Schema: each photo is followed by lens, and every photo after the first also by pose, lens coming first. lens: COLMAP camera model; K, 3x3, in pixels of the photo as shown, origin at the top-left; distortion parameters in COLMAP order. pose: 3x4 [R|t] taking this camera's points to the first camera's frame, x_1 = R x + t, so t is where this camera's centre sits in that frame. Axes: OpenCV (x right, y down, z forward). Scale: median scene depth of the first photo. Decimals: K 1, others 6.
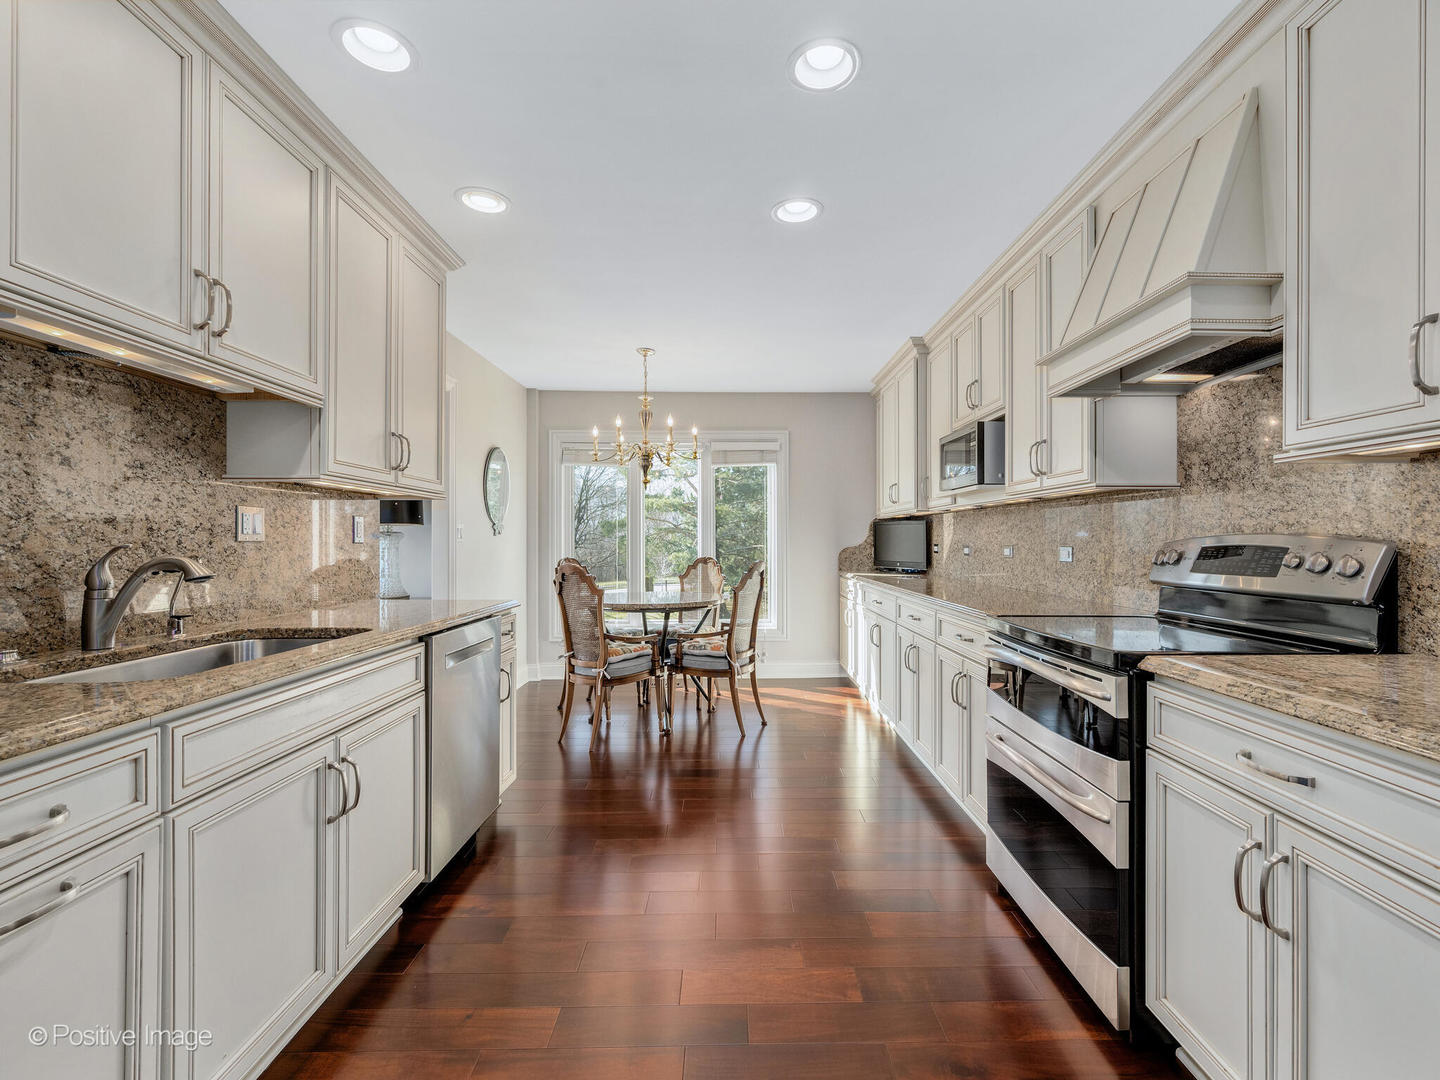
lens RADIAL K [[639.9, 0, 759.2], [0, 639.9, 540.4], [0, 0, 1]] dist [0.001258, -0.000025]
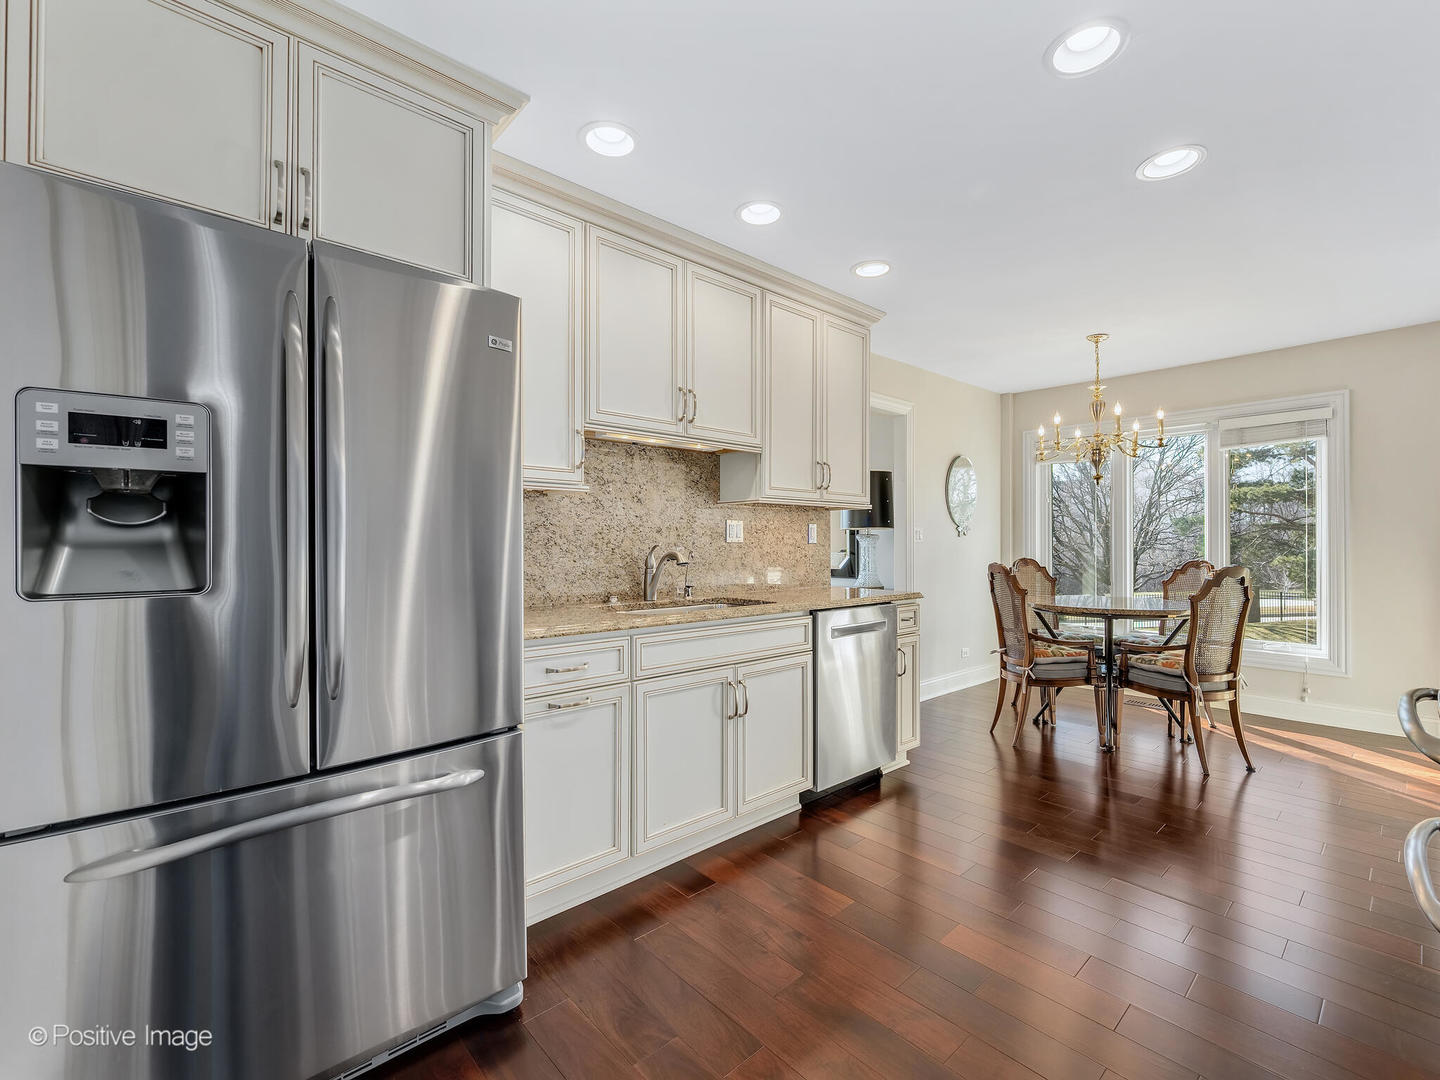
lens RADIAL K [[670.2, 0, 753.2], [0, 670.2, 541.6], [0, 0, 1]] dist [0.006251, 0.000109]
pose [[0.658051, -0.001833, -0.752971, 0.382875], [0.003181, 0.999995, 0.000346, -0.000700], [0.752967, -0.002623, 0.658053, -0.032549]]
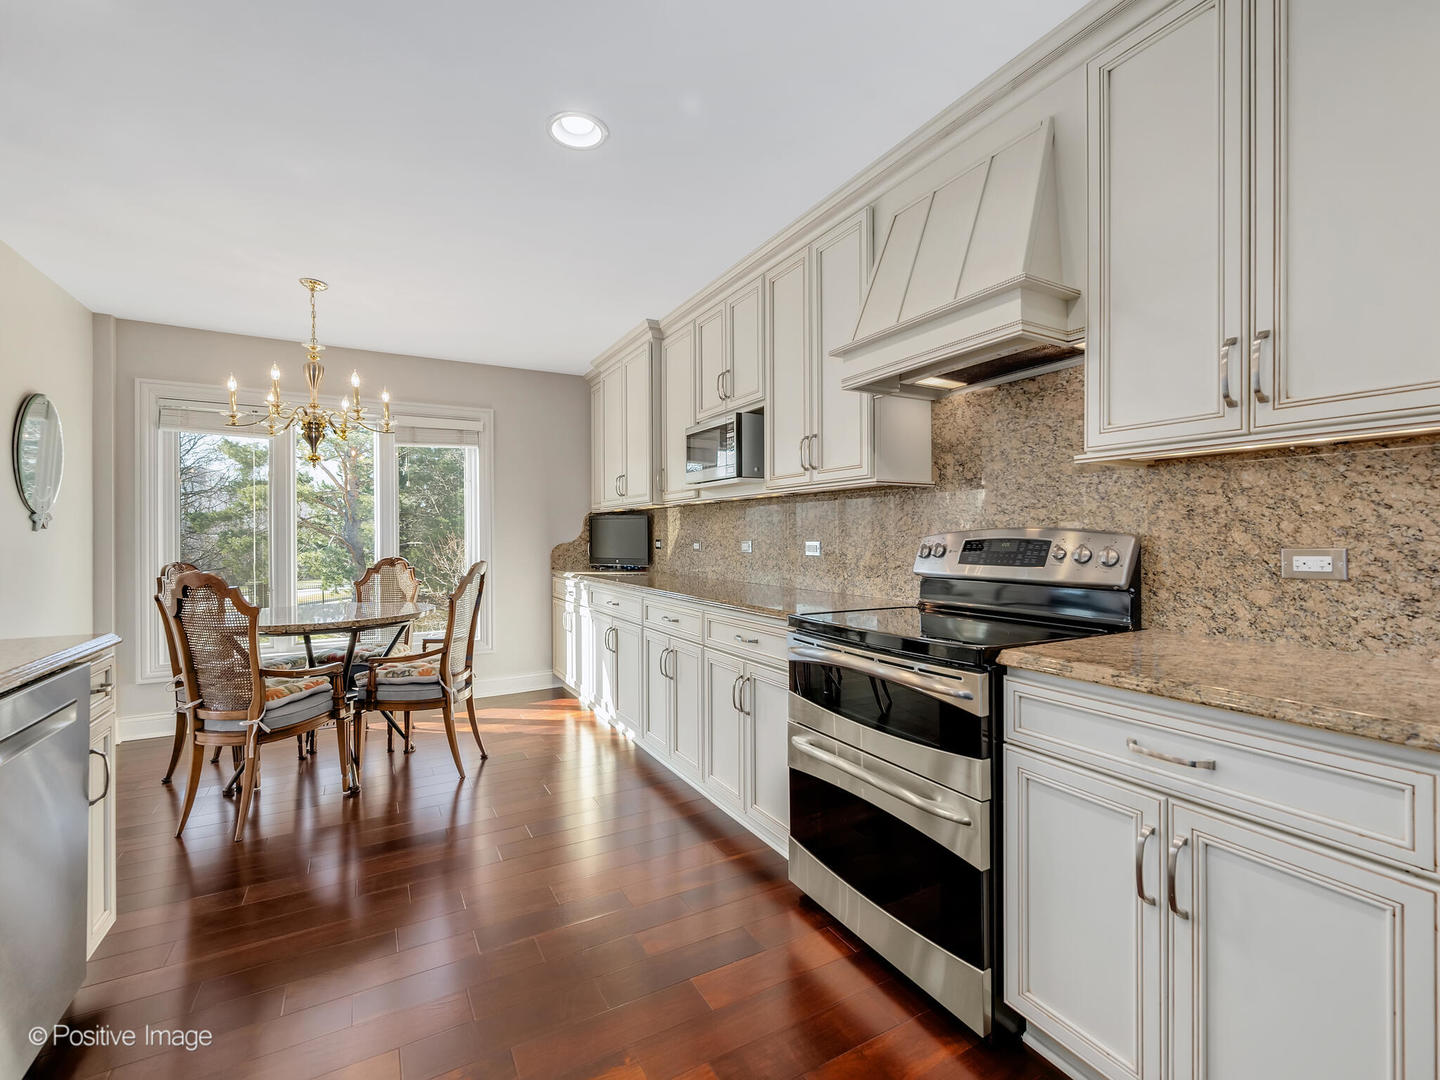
lens RADIAL K [[637.5, 0, 719.3], [0, 637.5, 534.9], [0, 0, 1]] dist [0.002656, -0.000144]
pose [[0.892643, -0.002541, 0.450758, -0.152432], [0.003578, 0.999993, -0.001449, 0.000767], [-0.450751, 0.002907, 0.892645, 0.203785]]
